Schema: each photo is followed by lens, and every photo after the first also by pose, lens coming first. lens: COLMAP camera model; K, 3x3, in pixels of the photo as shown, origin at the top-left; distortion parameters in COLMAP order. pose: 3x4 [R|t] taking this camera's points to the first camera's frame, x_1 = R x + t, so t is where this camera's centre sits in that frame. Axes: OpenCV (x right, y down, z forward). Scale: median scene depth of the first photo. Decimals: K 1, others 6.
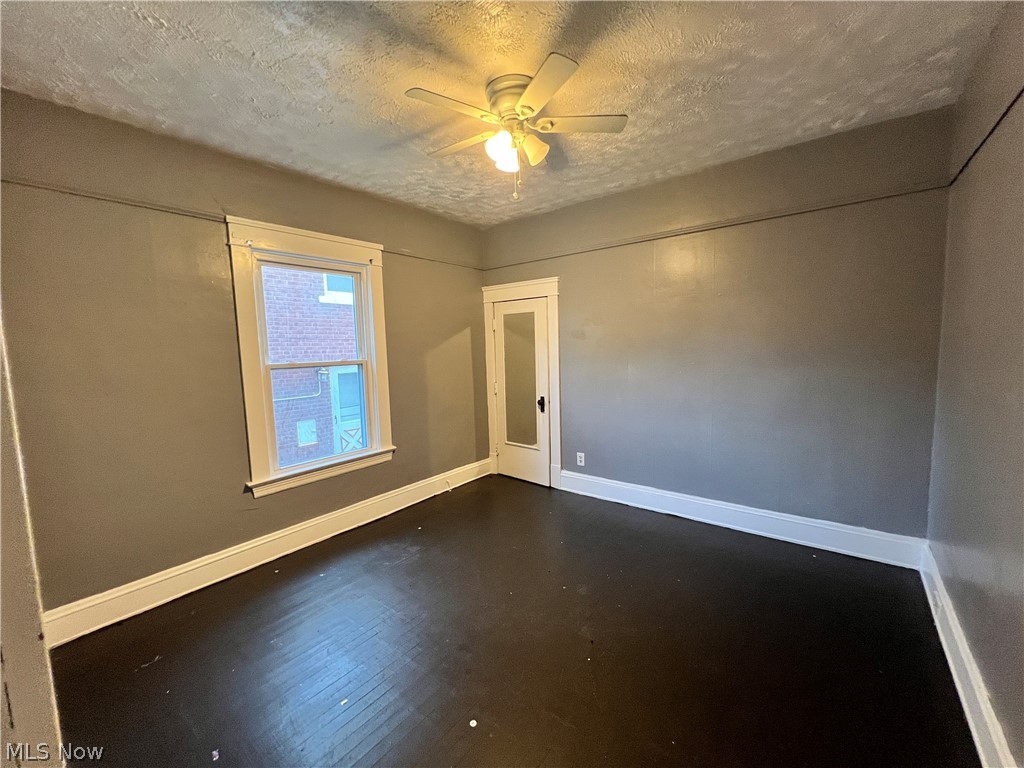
lens RADIAL K [[407.9, 0, 507.0], [0, 407.9, 386.5], [0, 0, 1]] dist [-0.000060, 0.000322]
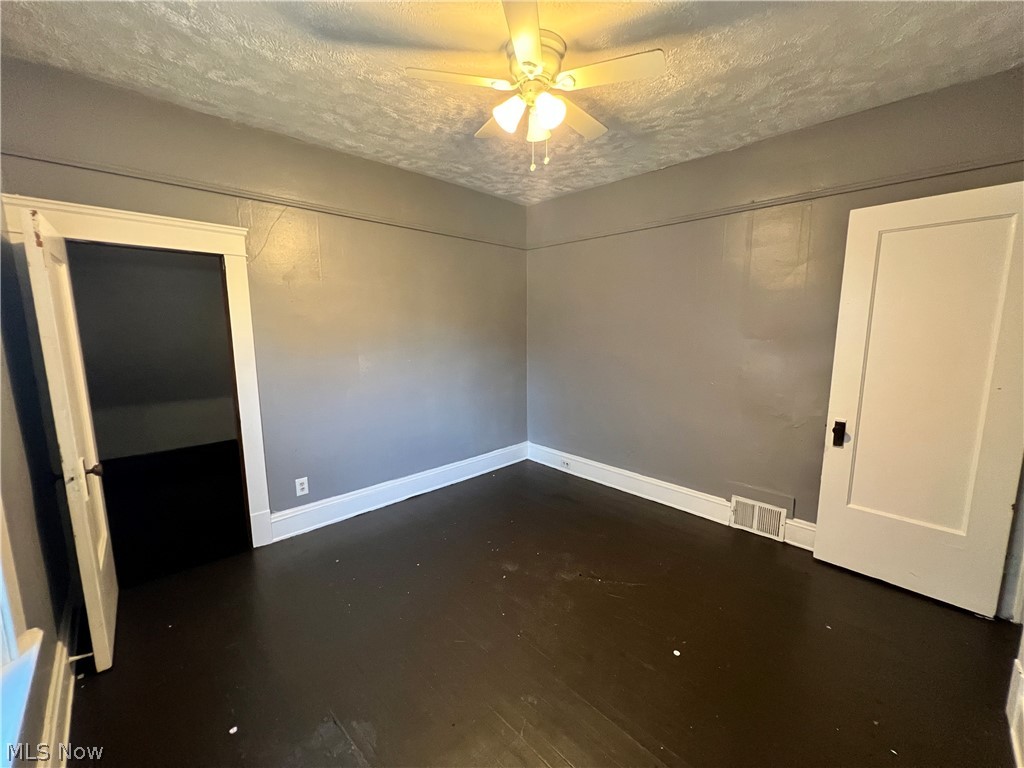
lens RADIAL K [[407.9, 0, 512.7], [0, 407.9, 387.0], [0, 0, 1]] dist [-0.000060, 0.000322]
pose [[0.128487, -0.114225, 0.985111, -0.626349], [0.104044, 0.989415, 0.101154, -0.049027], [-0.986238, 0.089498, 0.139012, 0.642198]]
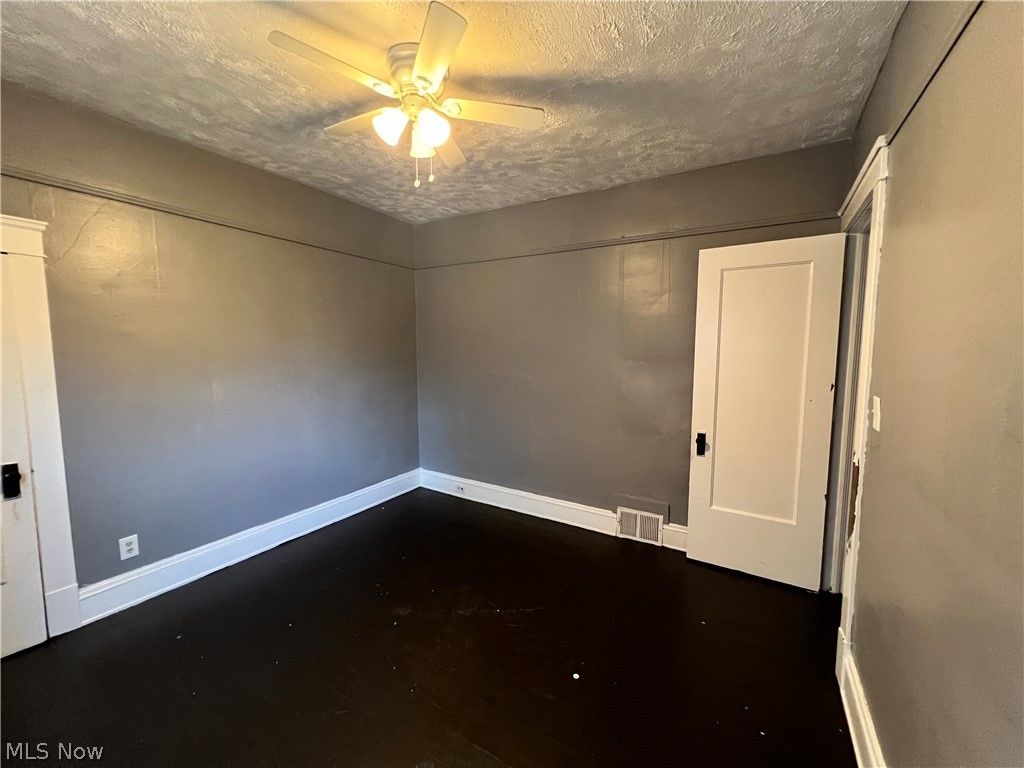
lens RADIAL K [[407.9, 0, 509.9], [0, 407.9, 386.8], [0, 0, 1]] dist [-0.000060, 0.000322]
pose [[-0.125973, -0.064600, 0.989928, -0.595896], [0.106526, 0.991227, 0.078240, -0.052506], [-0.986298, 0.115309, -0.117986, 0.639359]]
